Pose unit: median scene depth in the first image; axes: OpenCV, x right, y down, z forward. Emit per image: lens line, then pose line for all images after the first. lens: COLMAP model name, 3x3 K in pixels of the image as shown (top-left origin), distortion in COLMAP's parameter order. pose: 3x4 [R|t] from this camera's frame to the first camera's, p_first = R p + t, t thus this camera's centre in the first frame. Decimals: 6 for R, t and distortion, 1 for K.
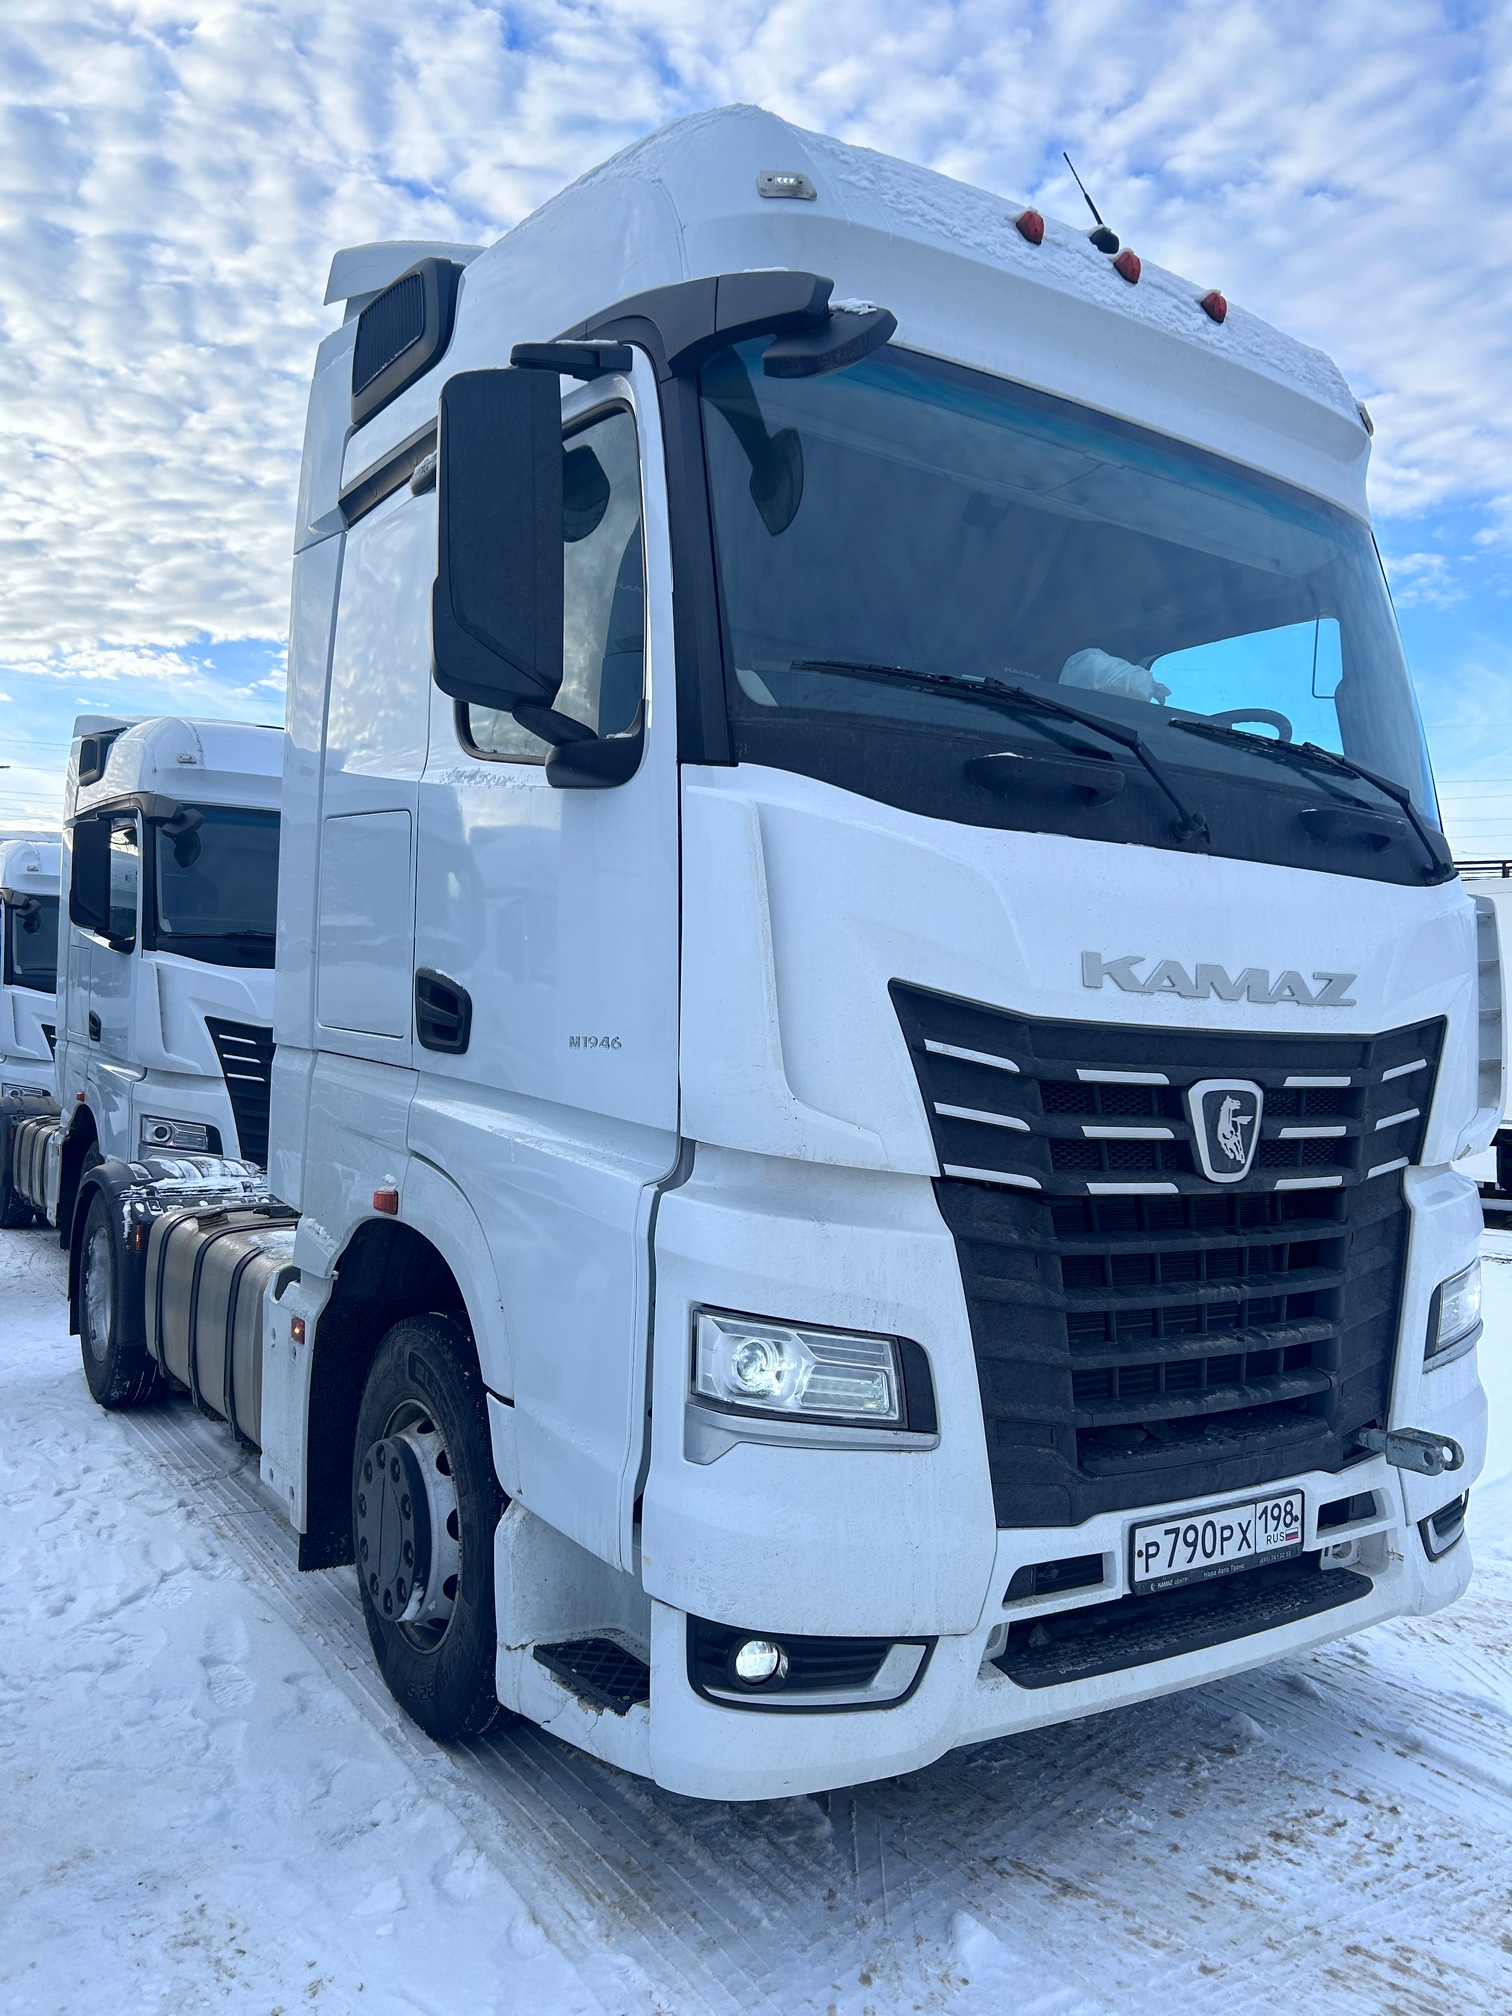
lens RADIAL K [[1515.9, 0, 750.9], [0, 1515.9, 1000.1], [0, 0, 1]] dist [0.044651, -0.050585]
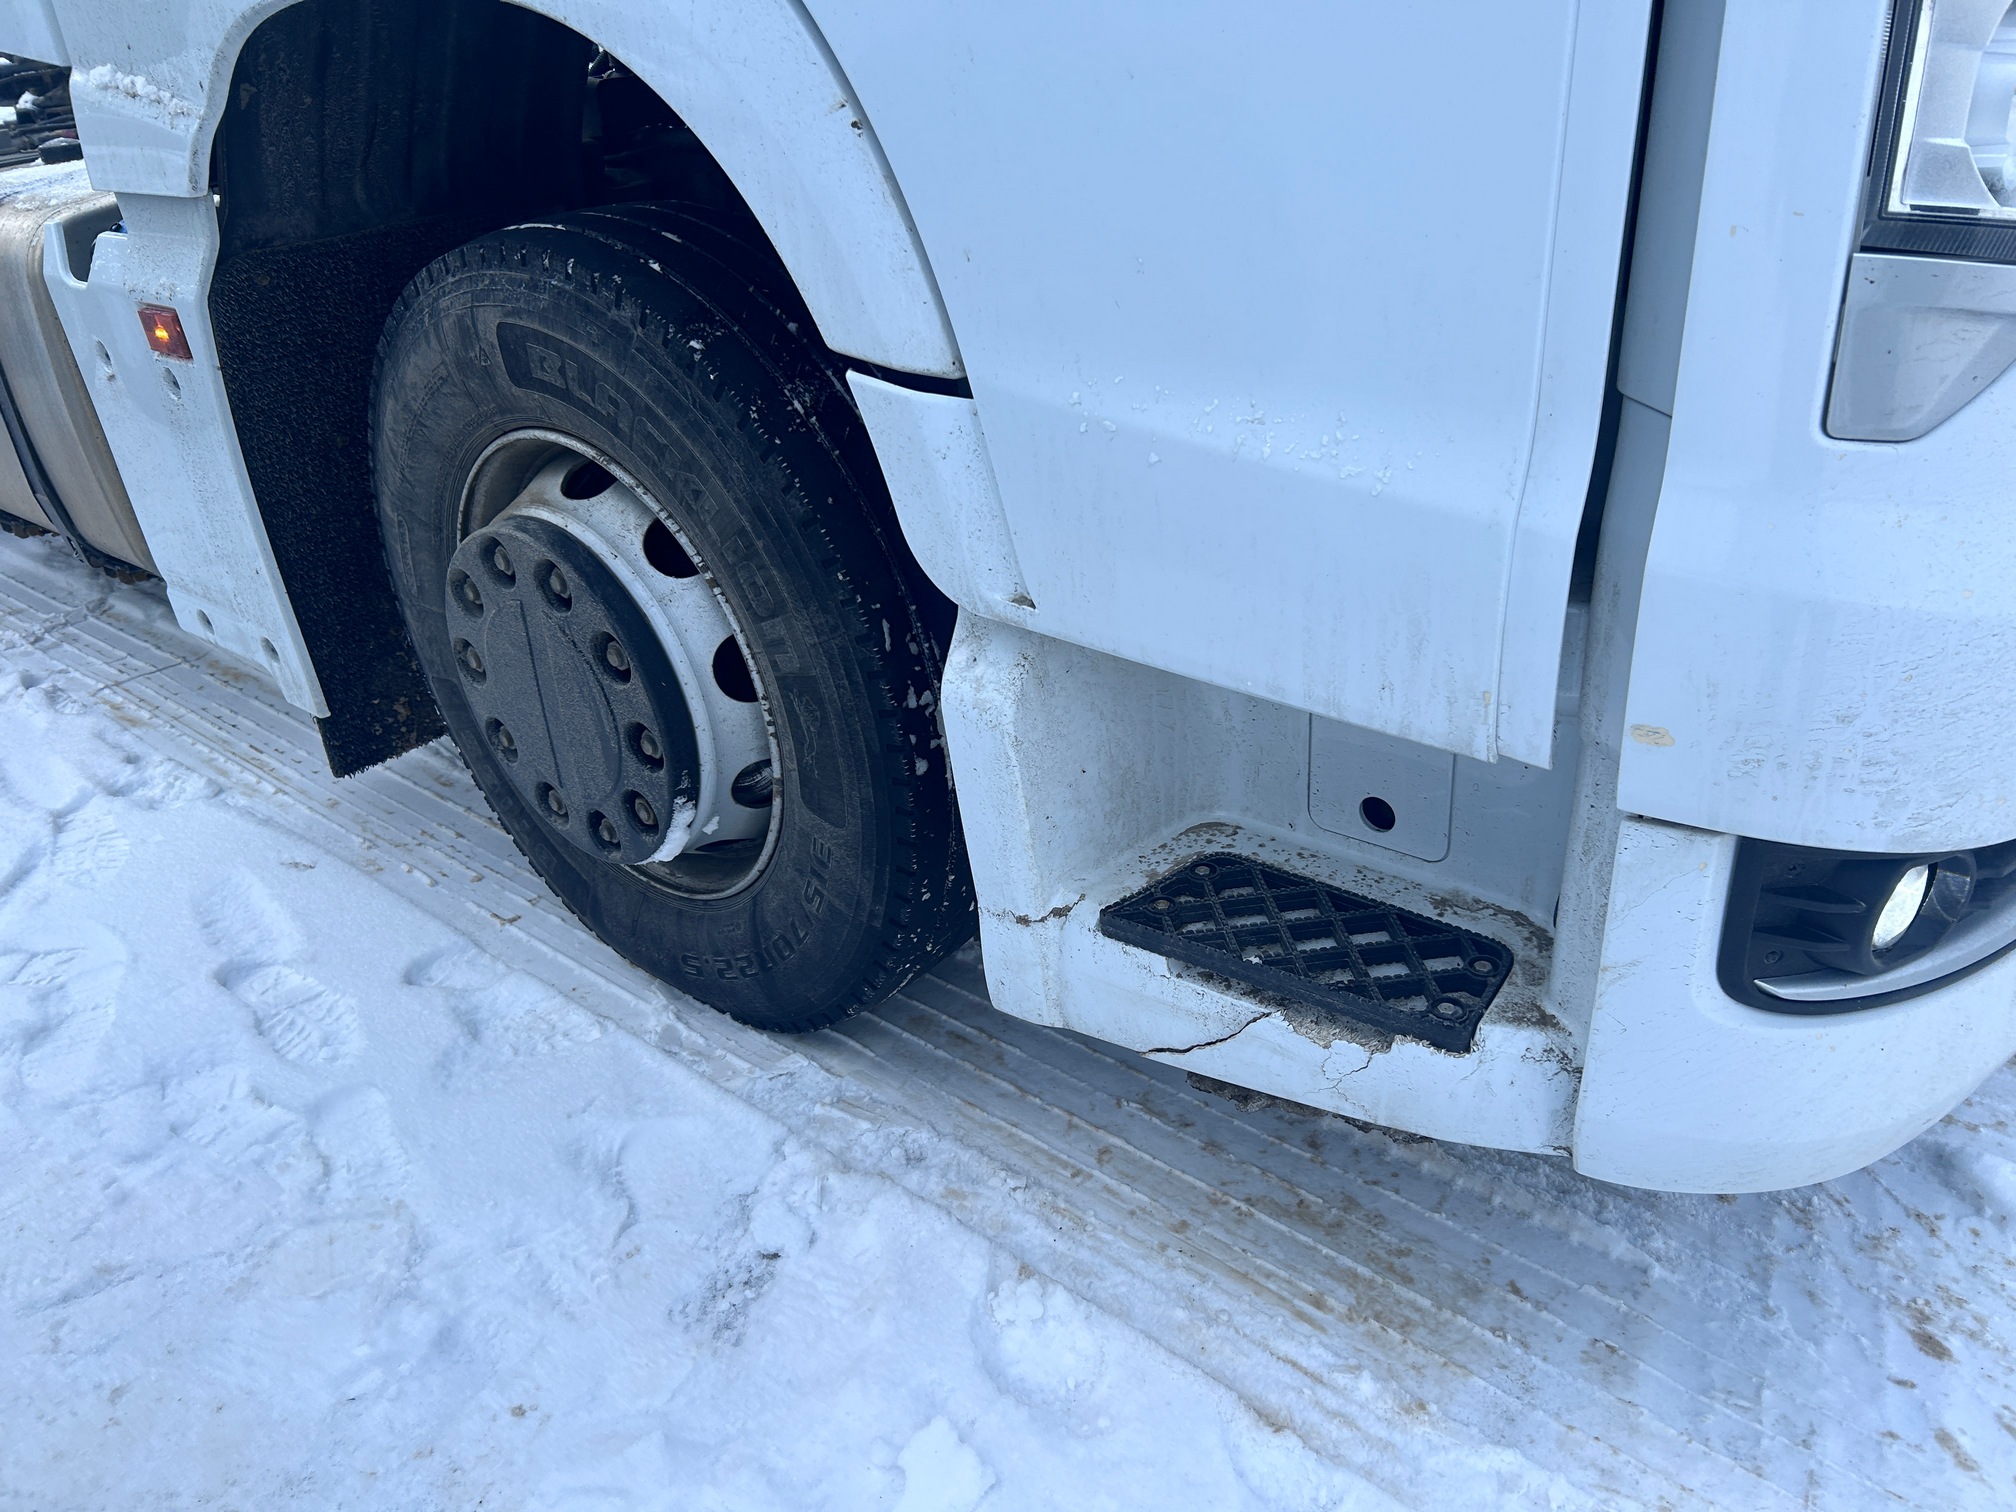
lens RADIAL K [[1515.9, 0, 1012.5], [0, 1515.9, 760.0], [0, 0, 1]] dist [0.044651, -0.050585]
pose [[0.951394, -0.223210, 0.212195, -0.234054], [0.089023, 0.858902, 0.504344, 0.152268], [-0.294829, -0.460940, 0.837025, 0.619997]]
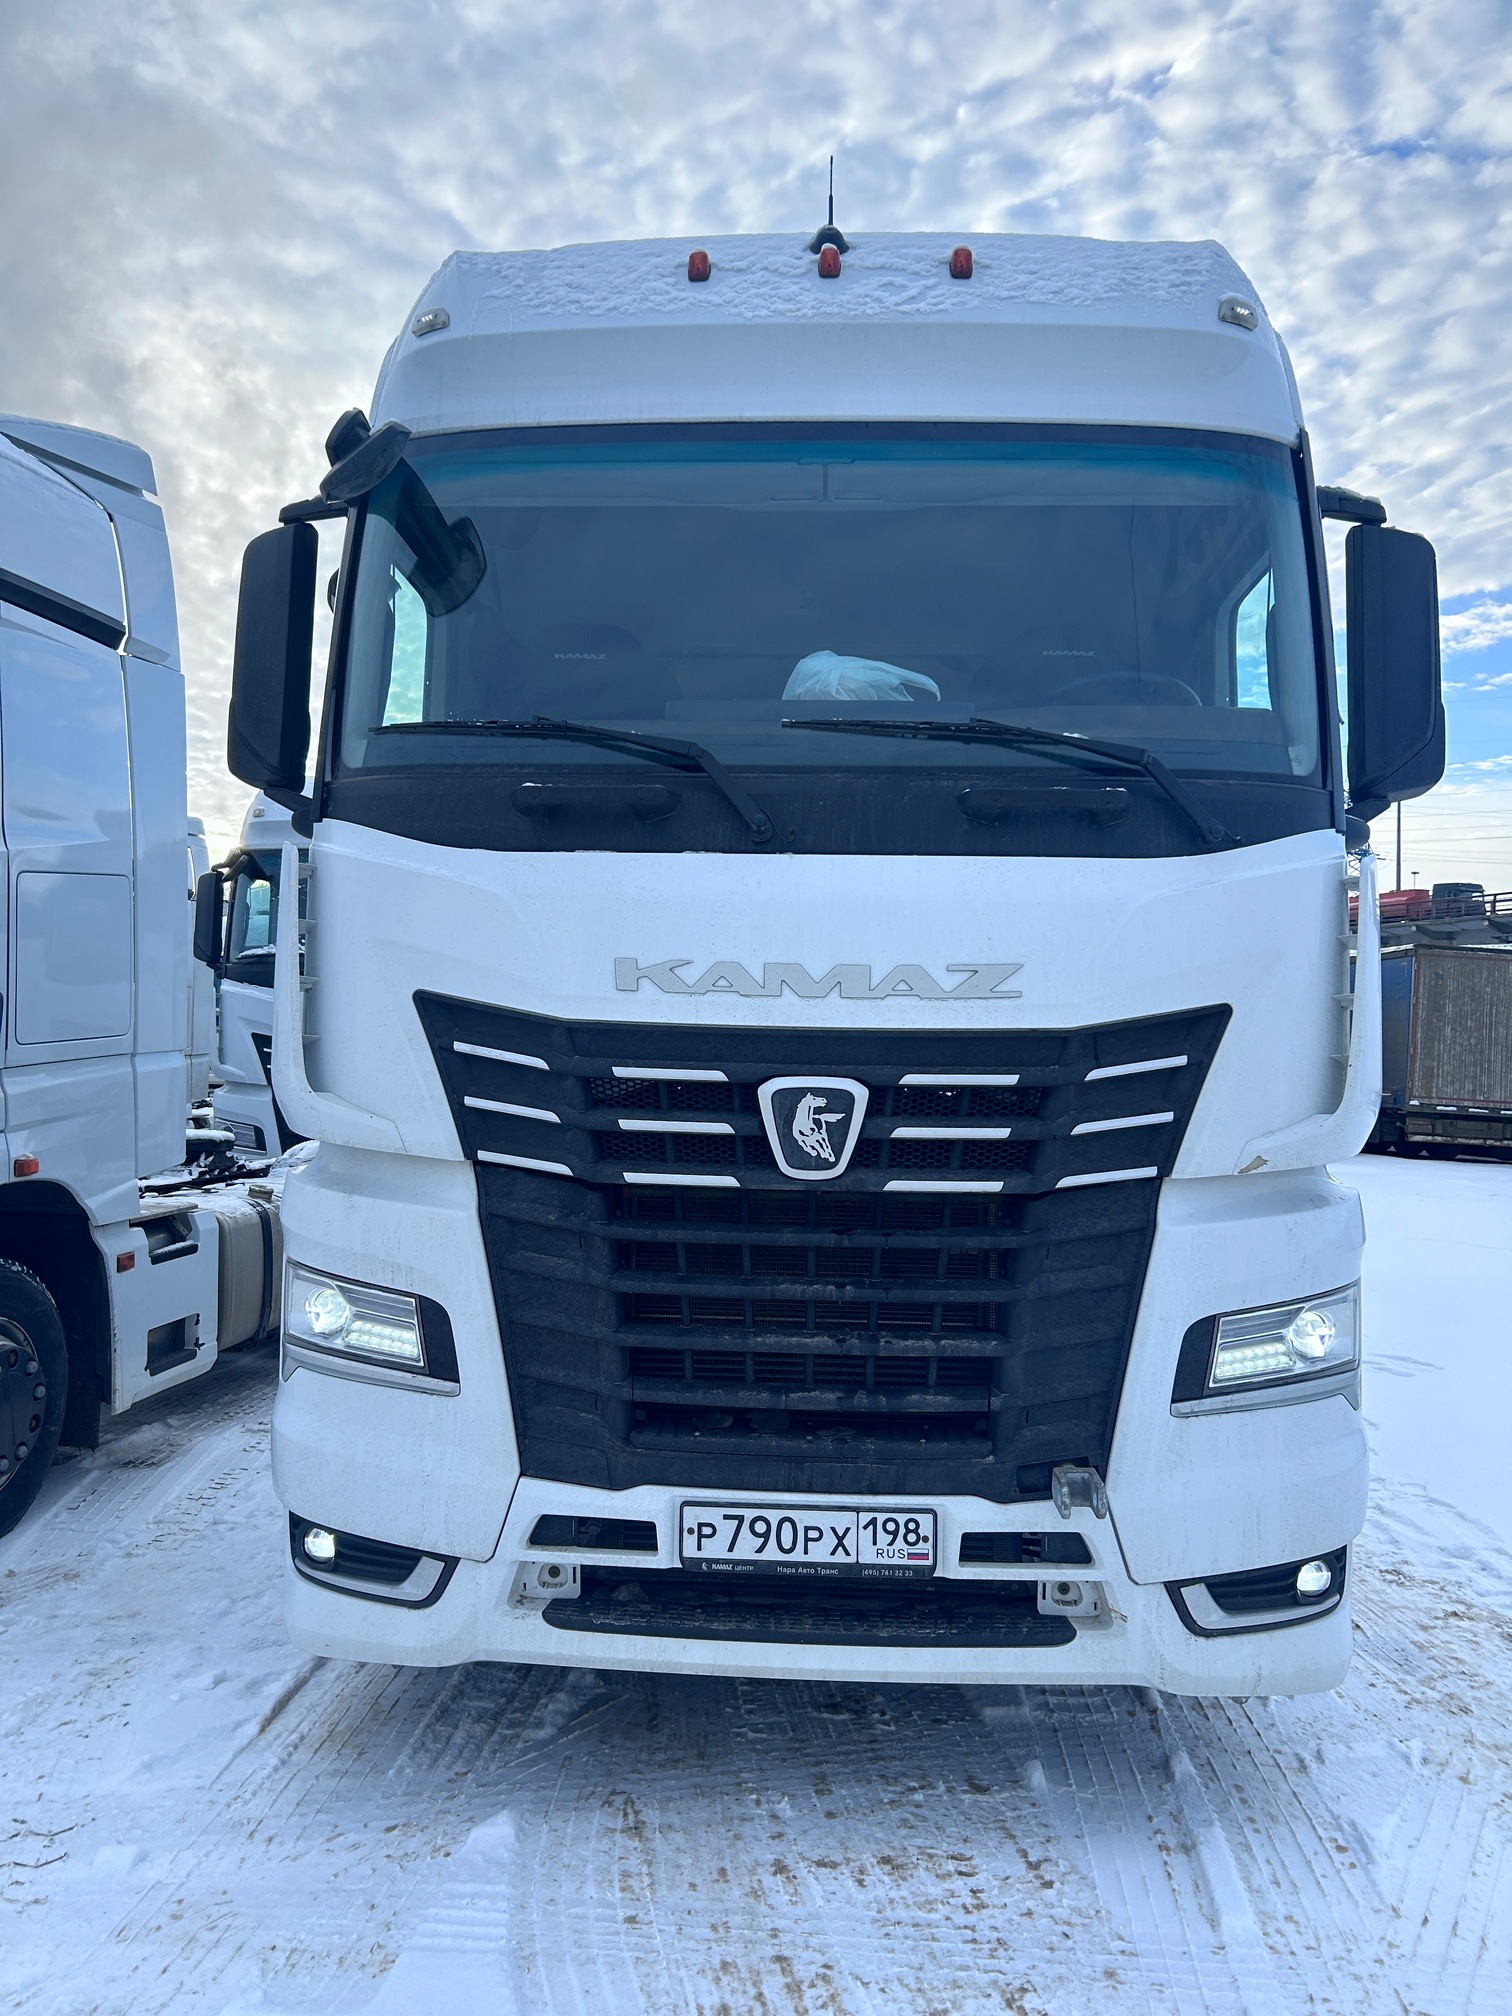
lens RADIAL K [[1515.9, 0, 745.4], [0, 1515.9, 1022.9], [0, 0, 1]] dist [0.044651, -0.050585]
pose [[0.804303, -0.024307, -0.593722, 0.852775], [0.026093, 0.999644, -0.005577, 0.020944], [0.593647, -0.011006, 0.804651, 0.176158]]
